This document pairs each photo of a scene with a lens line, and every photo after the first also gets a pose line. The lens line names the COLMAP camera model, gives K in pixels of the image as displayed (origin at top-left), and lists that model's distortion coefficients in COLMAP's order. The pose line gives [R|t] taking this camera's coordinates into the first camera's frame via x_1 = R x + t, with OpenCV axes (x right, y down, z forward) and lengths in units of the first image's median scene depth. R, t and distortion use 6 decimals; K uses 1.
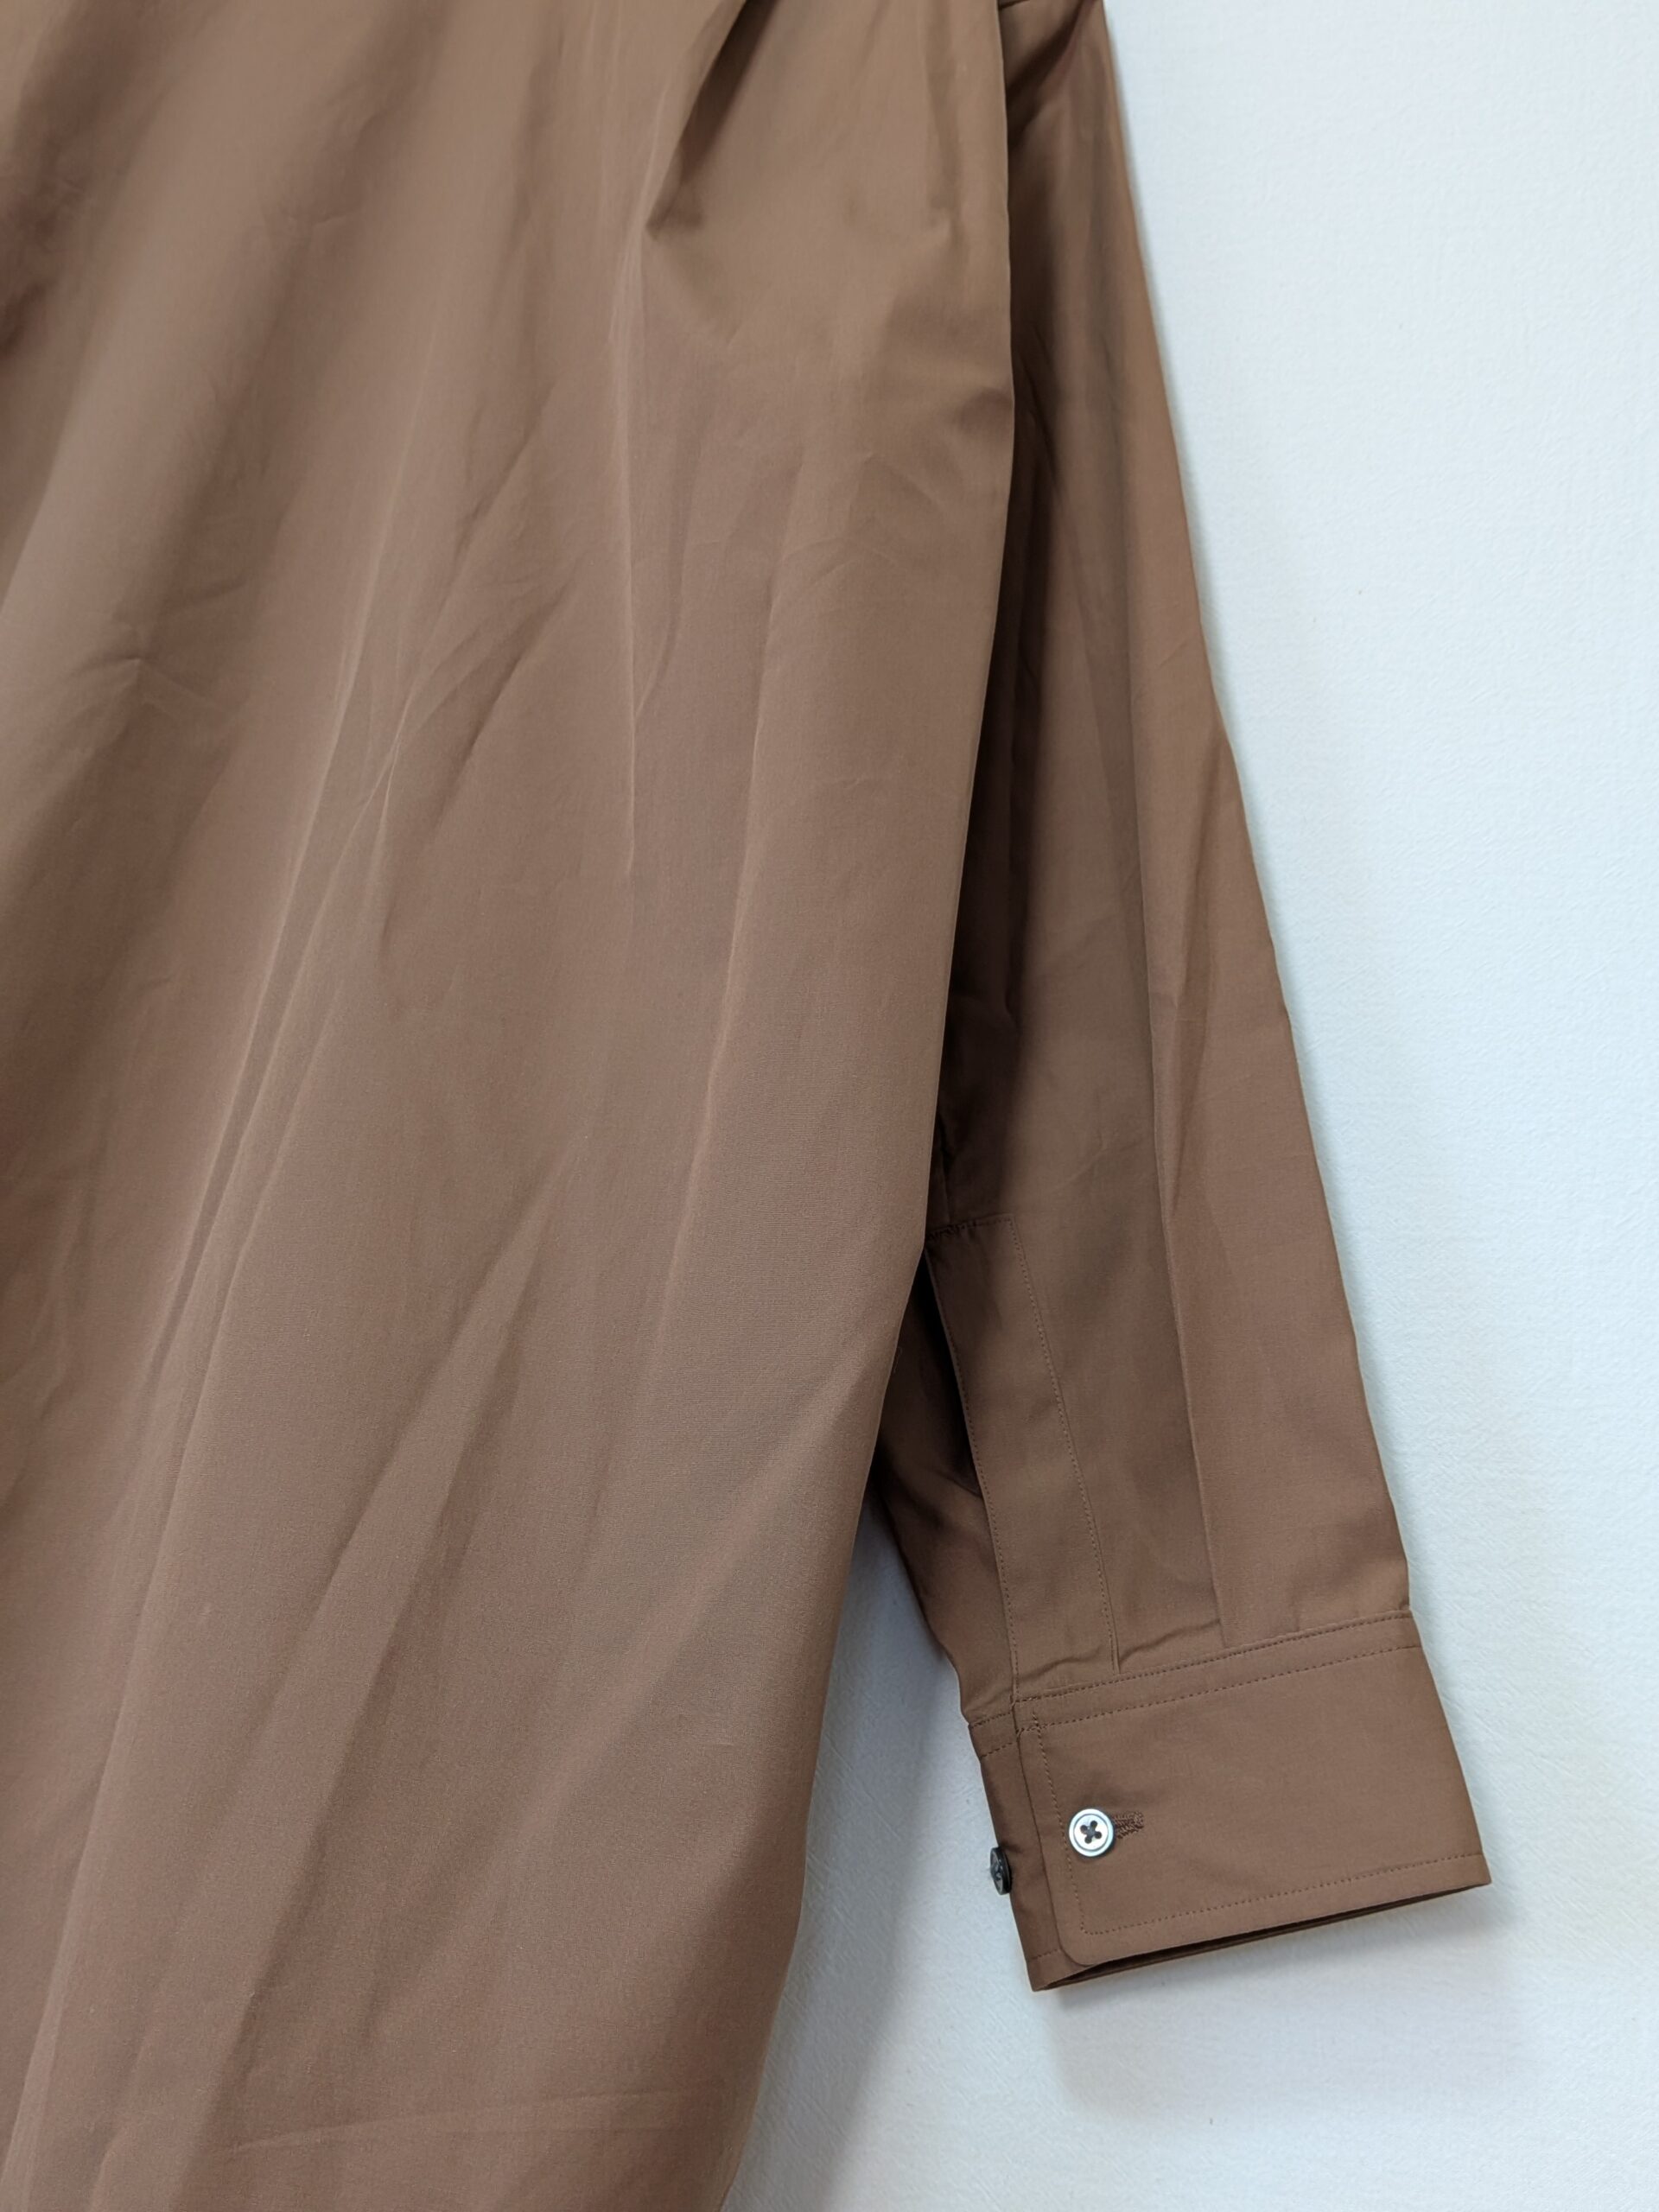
lens RADIAL K [[2115.5, 0, 921.3], [0, 2115.5, 1103.6], [0, 0, 1]] dist [0.014419, 0.000000]
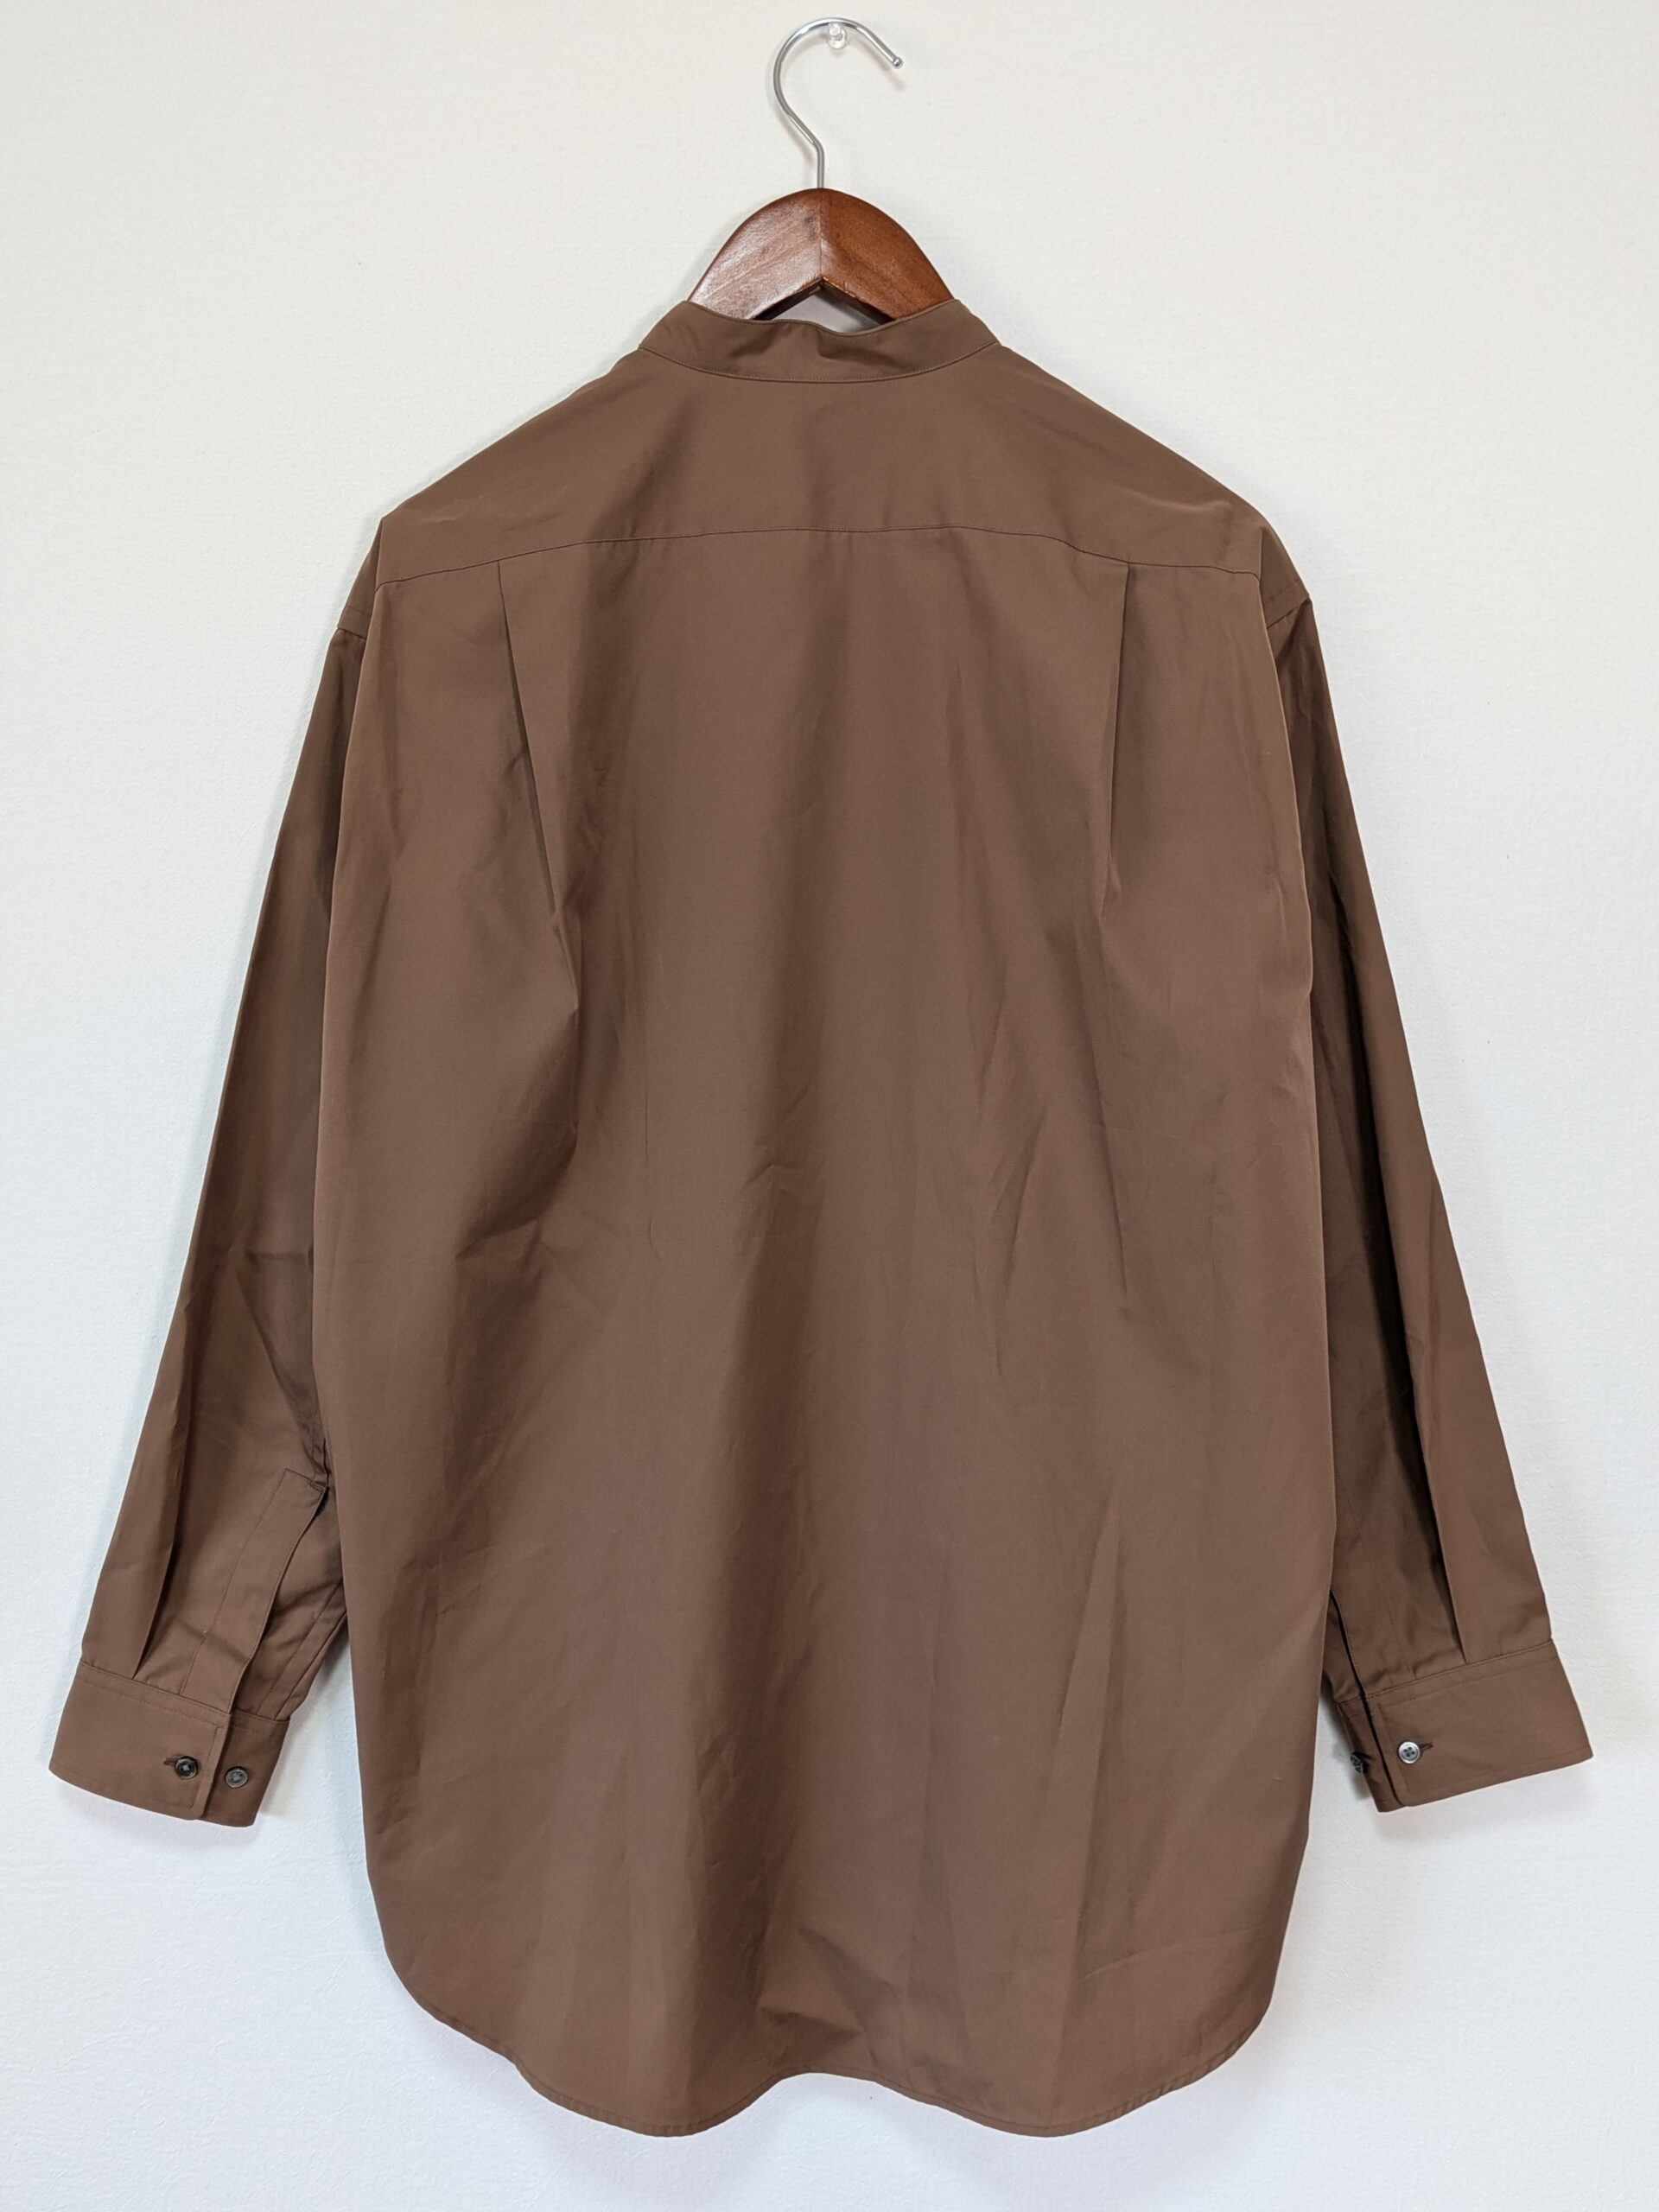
lens RADIAL K [[2115.5, 0, 840.3], [0, 2115.5, 1104.7], [0, 0, 1]] dist [0.014419, 0.000000]
pose [[0.978944, -0.140561, 0.148022, -0.621025], [0.067153, 0.906545, 0.416734, -1.035703], [-0.192765, -0.398019, 0.896896, -0.481819]]
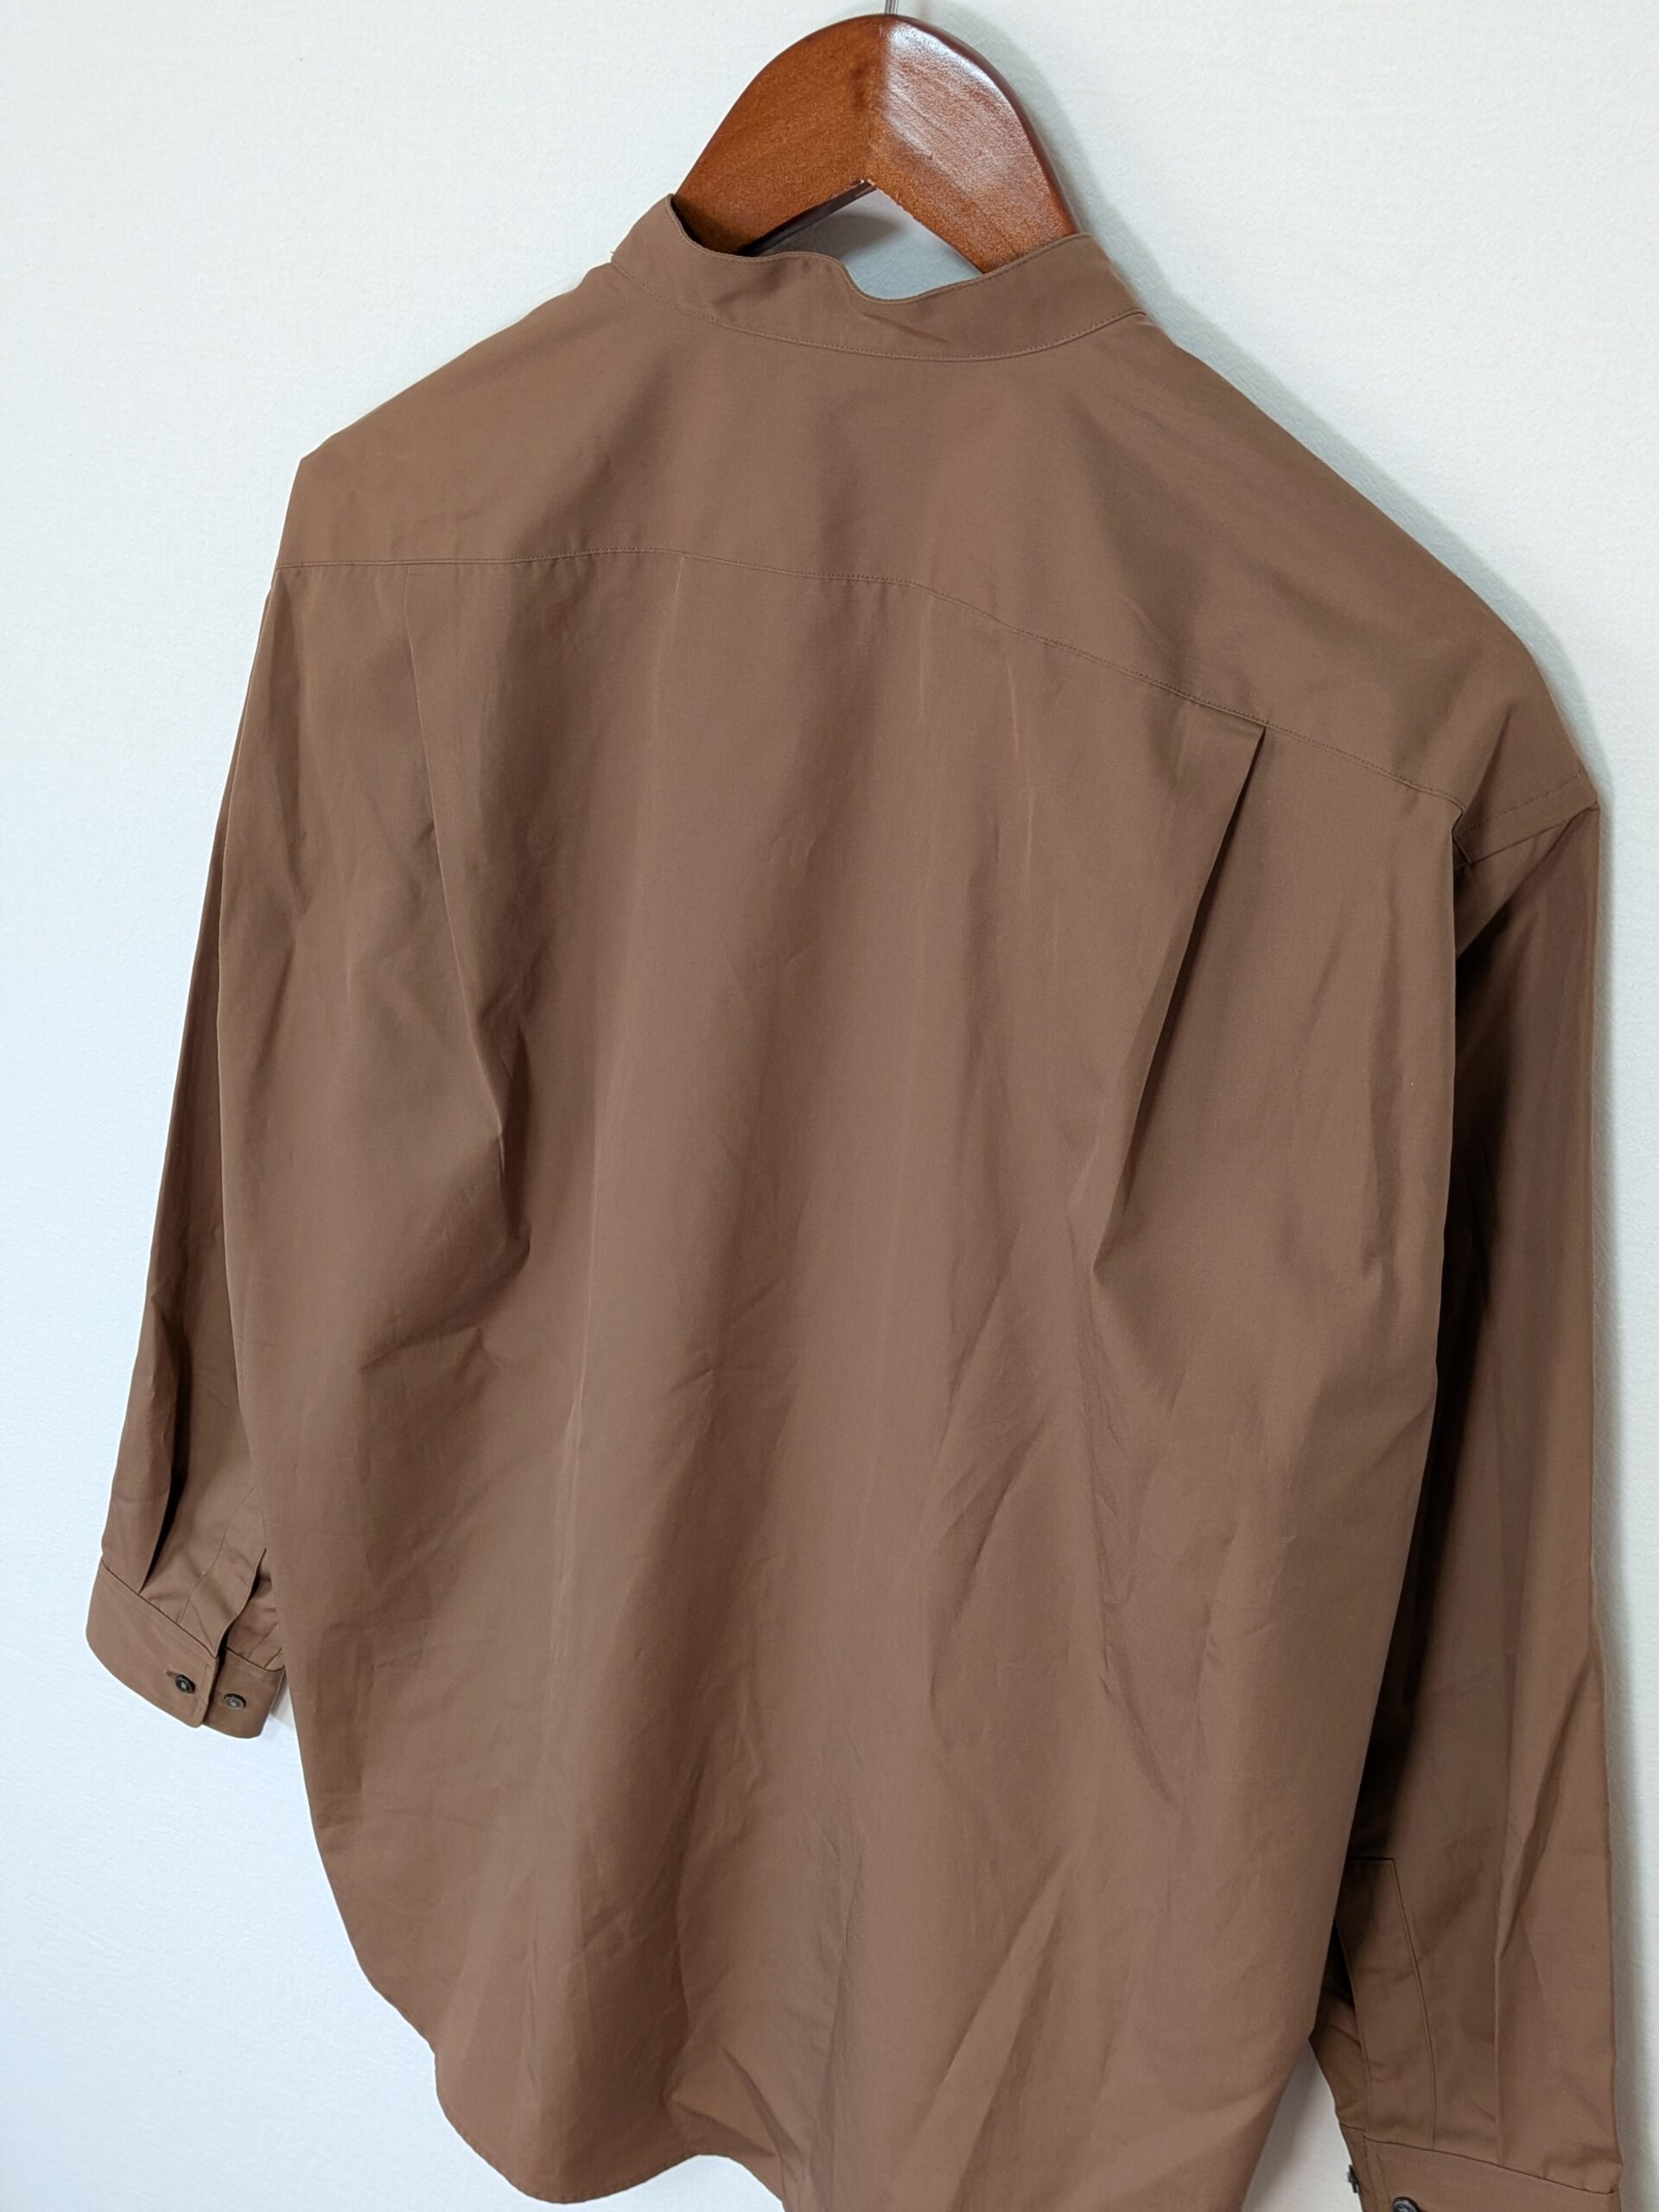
lens RADIAL K [[2115.5, 0, 841.0], [0, 2115.5, 1089.8], [0, 0, 1]] dist [0.014419, 0.000000]
pose [[0.962786, 0.066576, -0.261936, 0.025842], [0.133760, 0.724778, 0.675873, -1.323891], [0.234842, -0.685758, 0.688901, 0.304626]]
